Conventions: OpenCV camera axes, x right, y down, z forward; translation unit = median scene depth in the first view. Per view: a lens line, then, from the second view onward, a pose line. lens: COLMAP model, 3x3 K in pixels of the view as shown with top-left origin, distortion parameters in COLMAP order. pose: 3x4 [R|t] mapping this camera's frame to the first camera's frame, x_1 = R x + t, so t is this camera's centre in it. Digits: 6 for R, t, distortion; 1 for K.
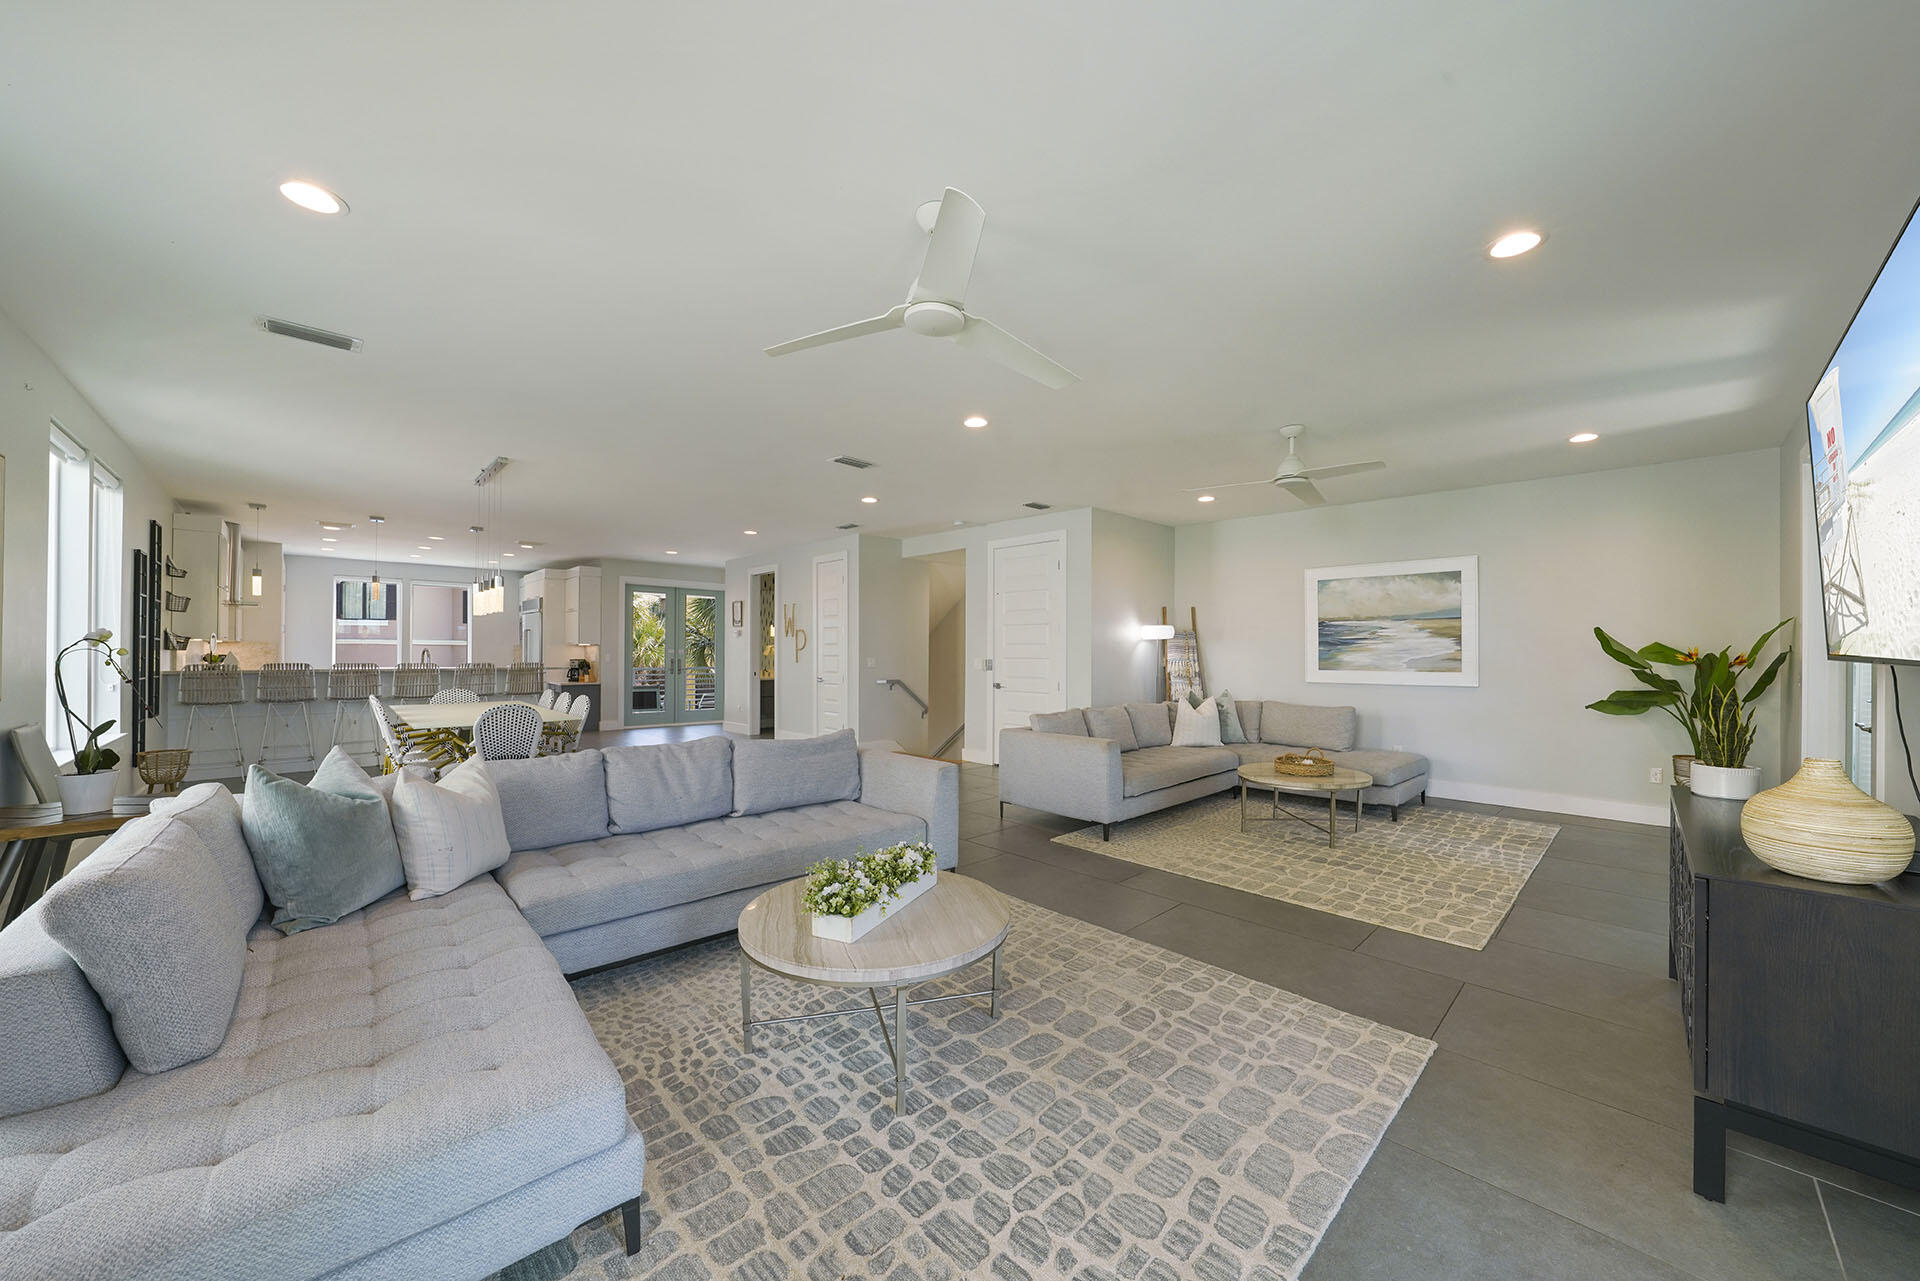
lens RADIAL K [[698.3, 0, 974.2], [0, 698.3, 649.3], [0, 0, 1]] dist [-0.022094, 0.000147]
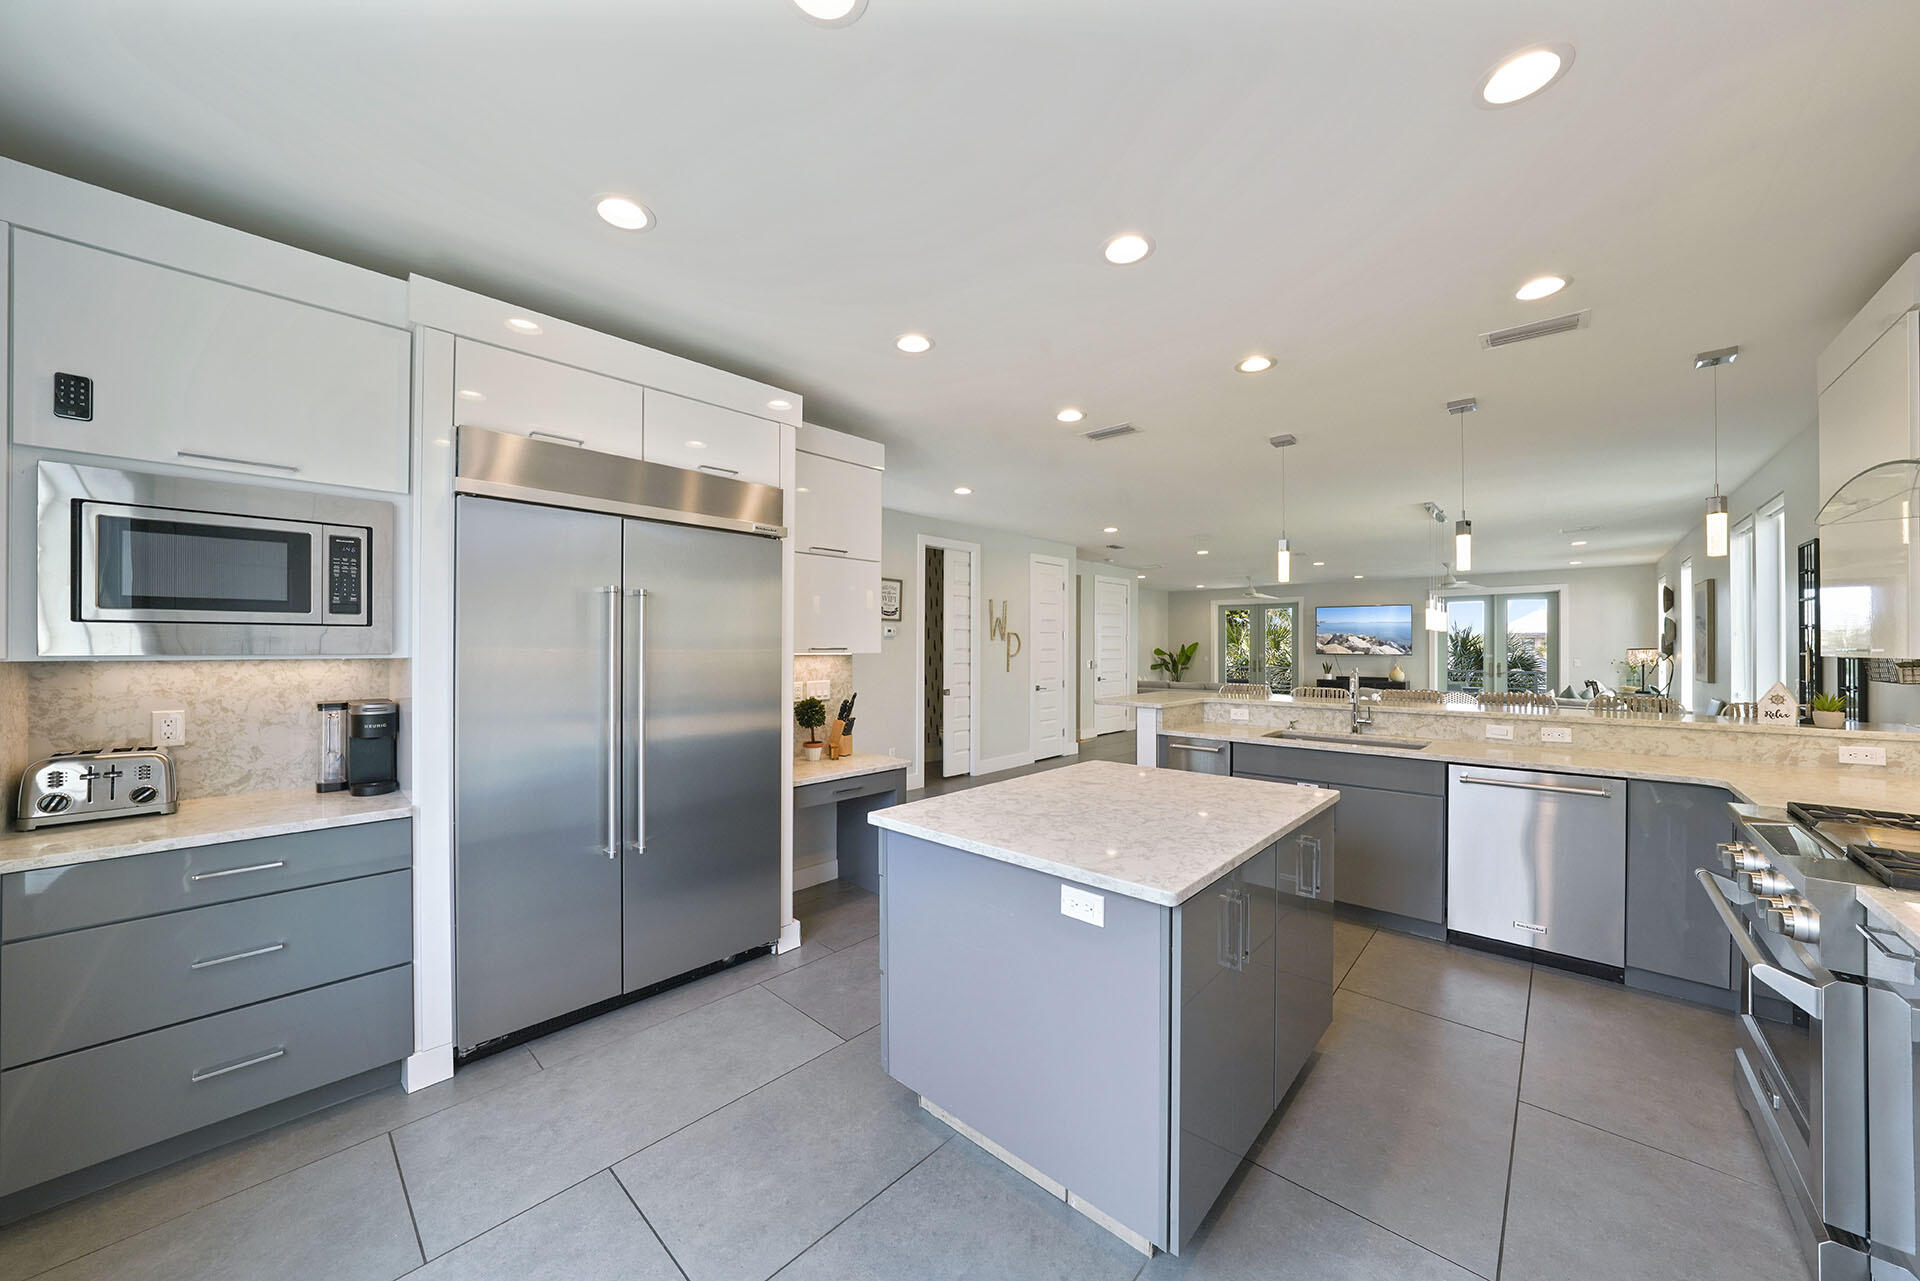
lens RADIAL K [[667.2, 0, 975.7], [0, 667.2, 646.4], [0, 0, 1]] dist [-0.013957, 0.002955]
pose [[-0.067668, -0.004085, 0.997700, -1.060601], [-0.006624, 0.999971, 0.003645, -0.013879], [-0.997686, -0.006362, -0.067693, 1.100557]]
